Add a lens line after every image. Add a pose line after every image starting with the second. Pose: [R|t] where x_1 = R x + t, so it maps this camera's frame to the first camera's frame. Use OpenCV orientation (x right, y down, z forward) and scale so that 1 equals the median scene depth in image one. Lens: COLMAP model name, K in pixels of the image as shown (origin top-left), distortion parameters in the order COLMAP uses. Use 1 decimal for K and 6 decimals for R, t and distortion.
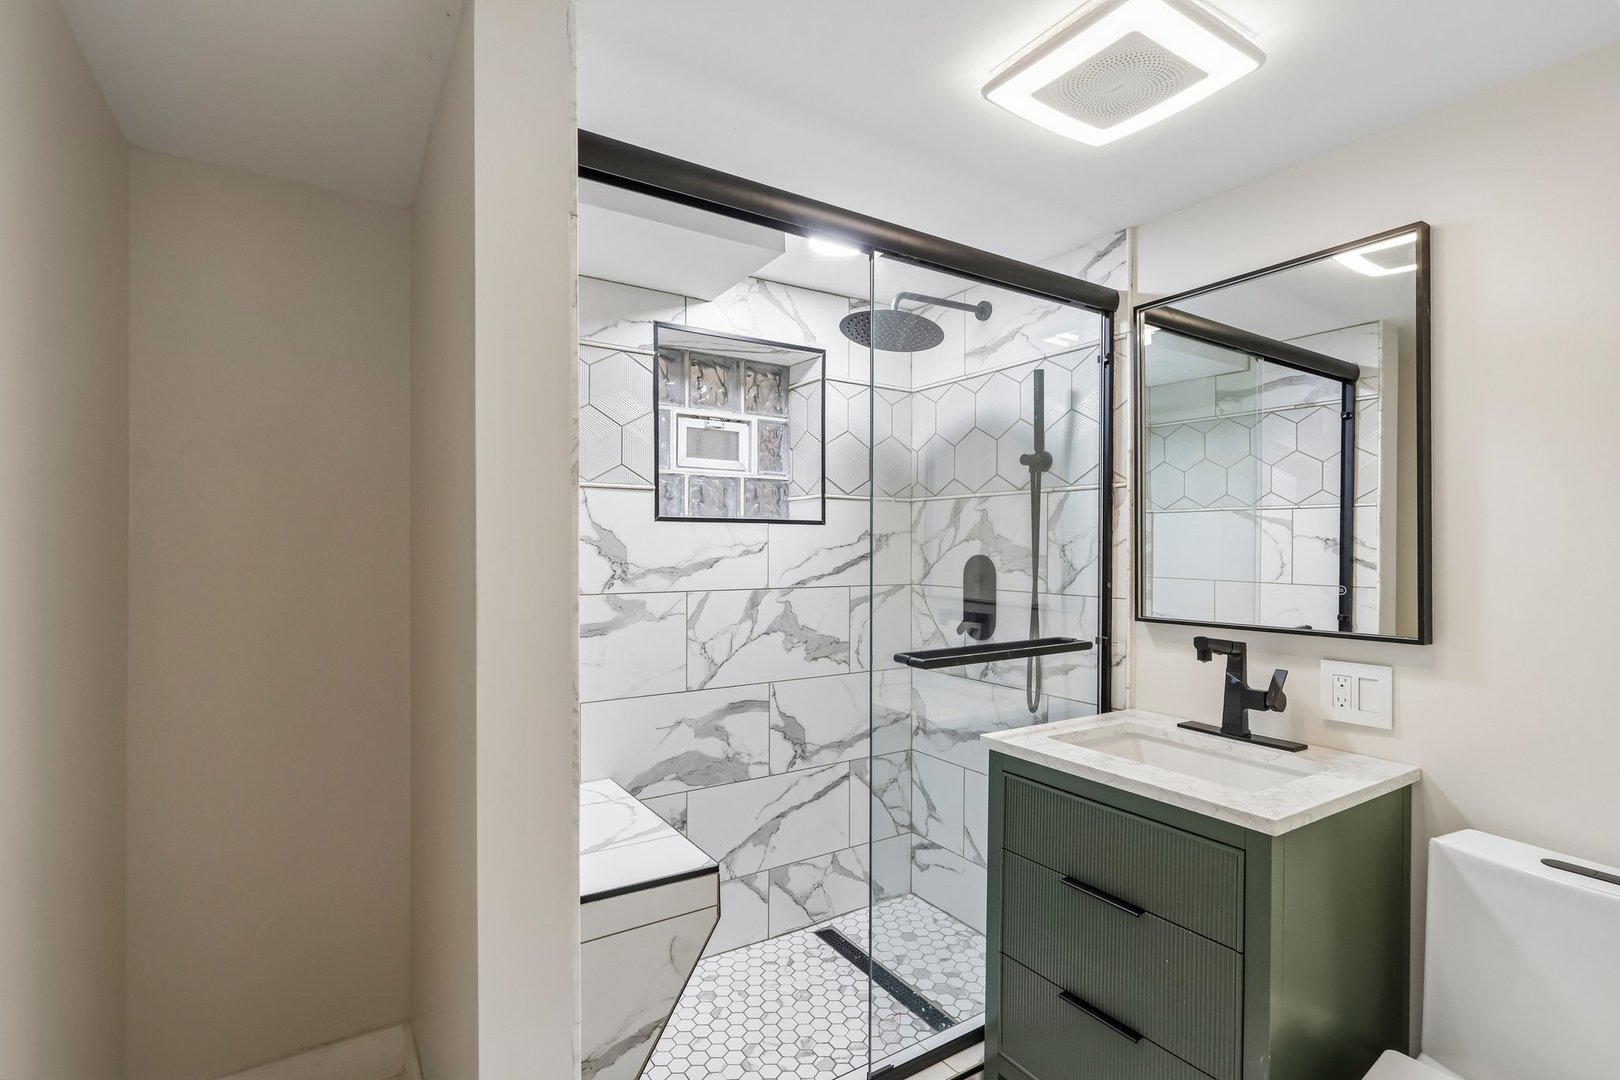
lens RADIAL K [[753.8, 0, 803.4], [0, 753.8, 532.3], [0, 0, 1]] dist [0.000646, -0.000693]
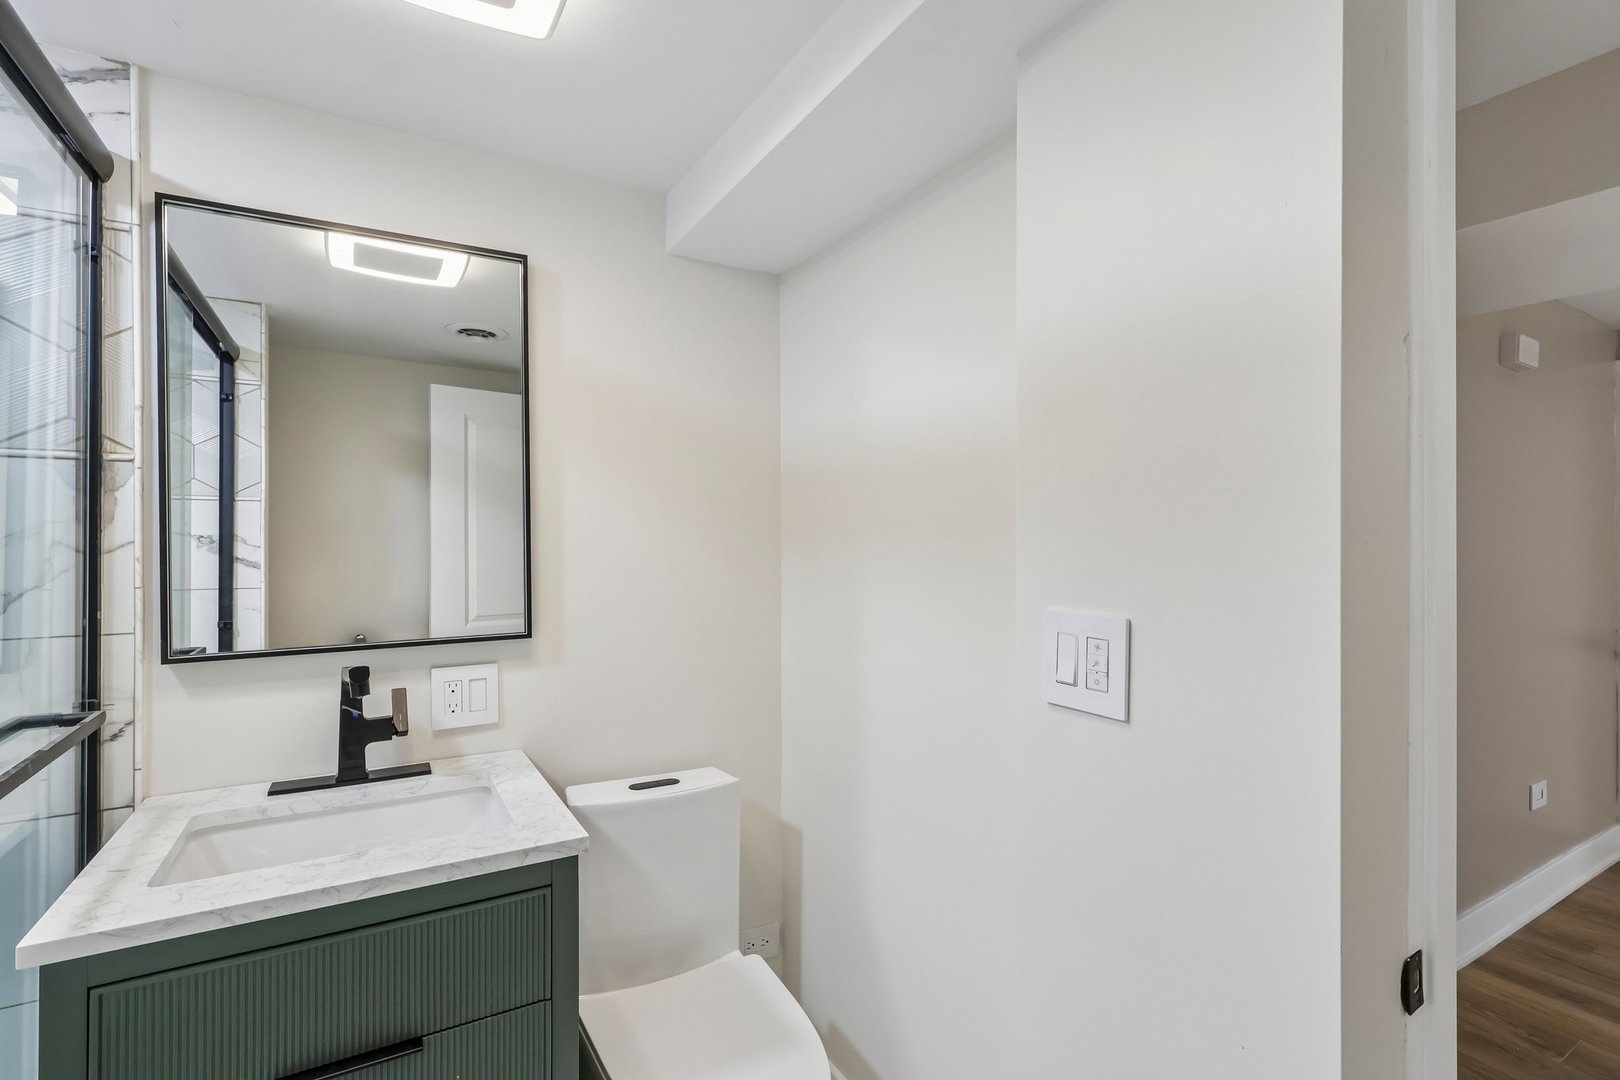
lens RADIAL K [[753.8, 0, 803.4], [0, 753.8, 532.3], [0, 0, 1]] dist [0.000646, -0.000693]
pose [[0.052641, 0.002752, 0.998610, -0.190769], [-0.016567, 0.999861, -0.001882, -0.007434], [-0.998476, -0.016445, 0.052680, 0.388551]]
